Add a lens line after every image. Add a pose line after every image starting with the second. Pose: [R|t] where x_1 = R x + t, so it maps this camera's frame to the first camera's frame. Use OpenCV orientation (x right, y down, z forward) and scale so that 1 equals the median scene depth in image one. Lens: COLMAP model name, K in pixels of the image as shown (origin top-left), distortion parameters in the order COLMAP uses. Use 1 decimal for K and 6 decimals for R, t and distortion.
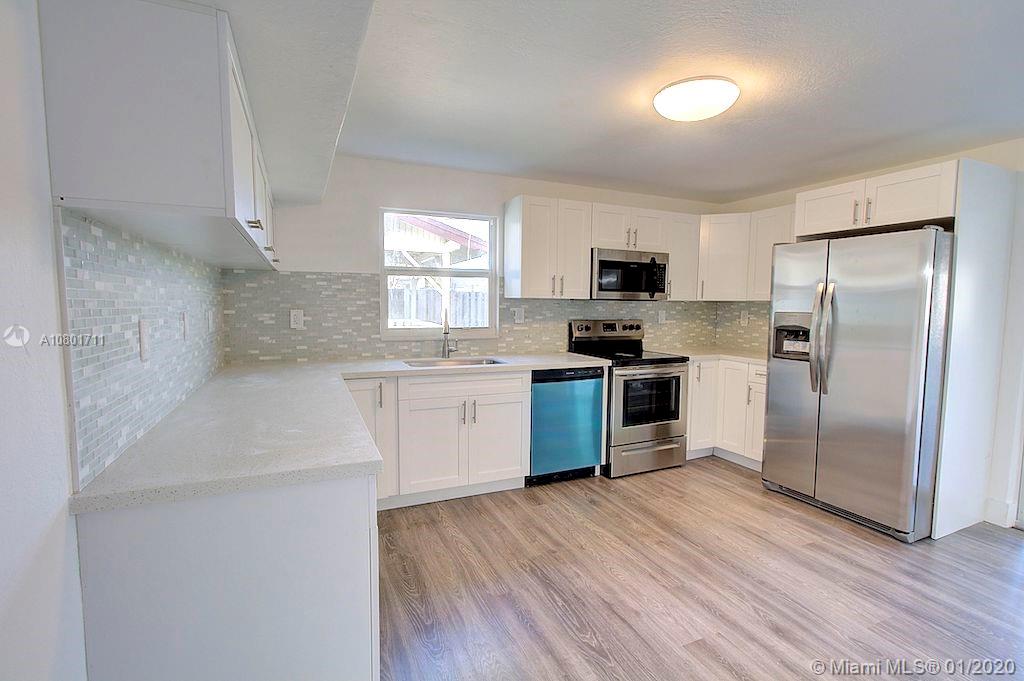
lens RADIAL K [[483.2, 0, 515.6], [0, 483.2, 341.3], [0, 0, 1]] dist [-0.001852, 0.003431]
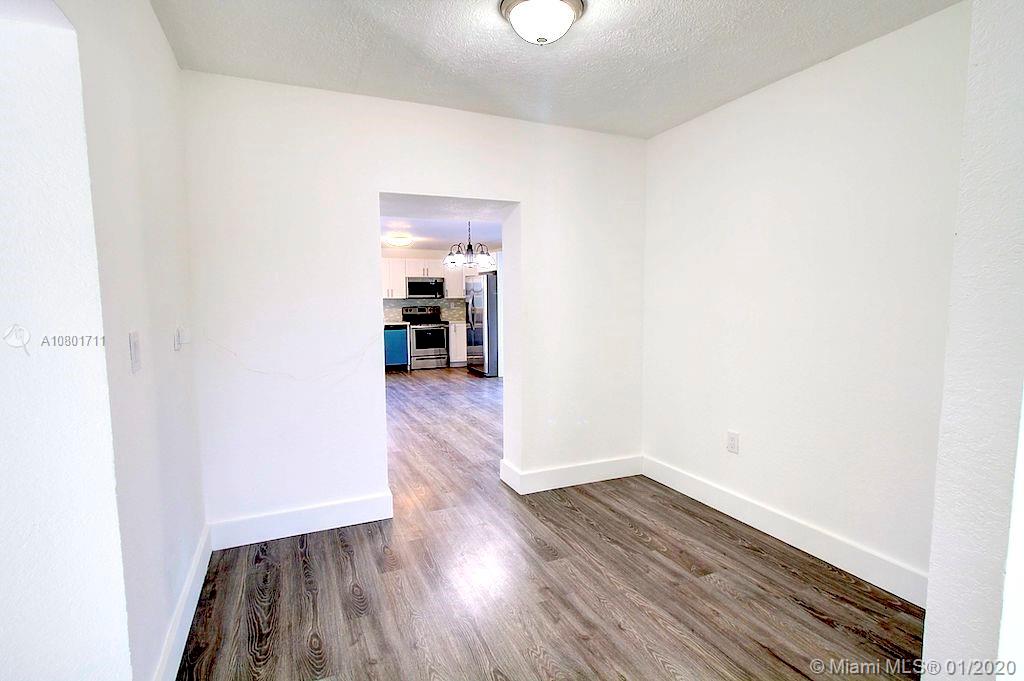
lens RADIAL K [[520.0, 0, 513.5], [0, 520.0, 344.6], [0, 0, 1]] dist [0.007102, -0.001072]
pose [[0.999888, -0.013687, -0.006091, 0.805197], [0.013757, 0.999839, 0.011546, 0.141156], [0.005932, -0.011628, 0.999915, -1.835194]]
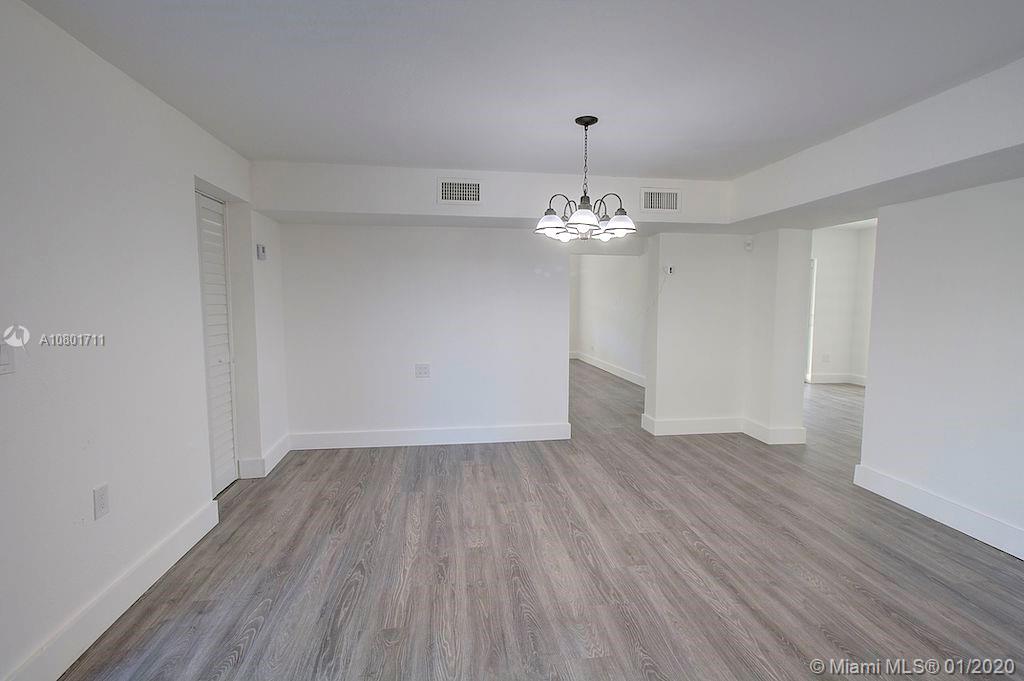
lens RADIAL K [[483.2, 0, 514.7], [0, 483.2, 340.7], [0, 0, 1]] dist [-0.001852, 0.003431]
pose [[-0.960842, -0.039722, 0.274235, 0.551386], [0.005017, 0.987016, 0.160544, -0.041777], [-0.277052, 0.155633, -0.948167, 0.599198]]
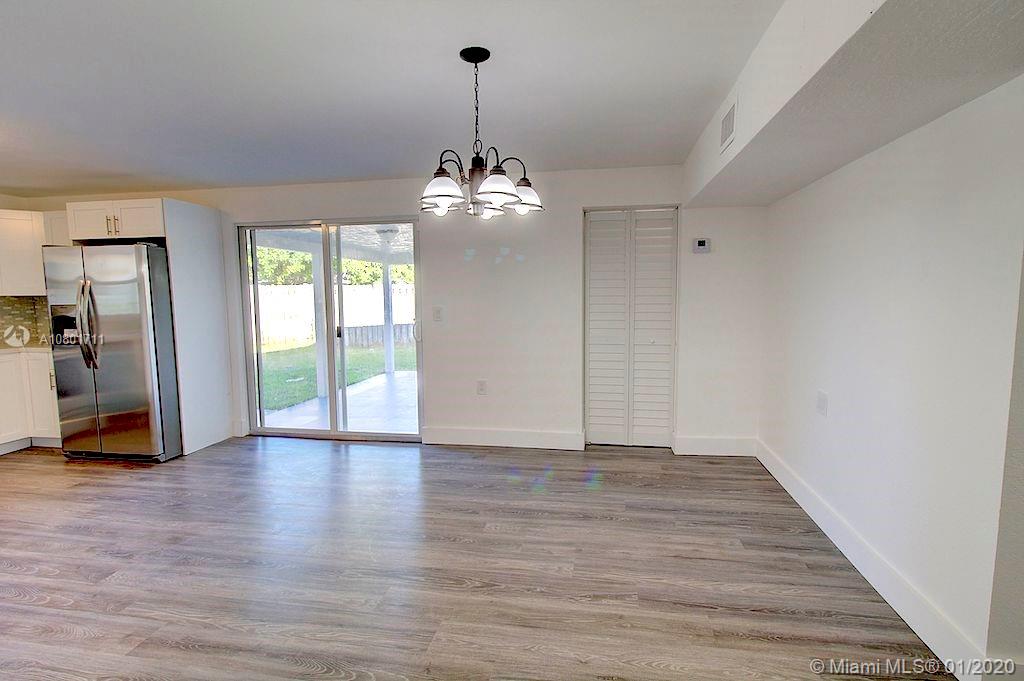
lens RADIAL K [[520.0, 0, 518.3], [0, 520.0, 345.0], [0, 0, 1]] dist [0.007102, -0.001072]
pose [[0.572887, -0.100561, 0.813442, 0.151564], [0.083652, 0.994436, 0.064023, 0.047031], [-0.815354, 0.031369, 0.578112, -0.623915]]
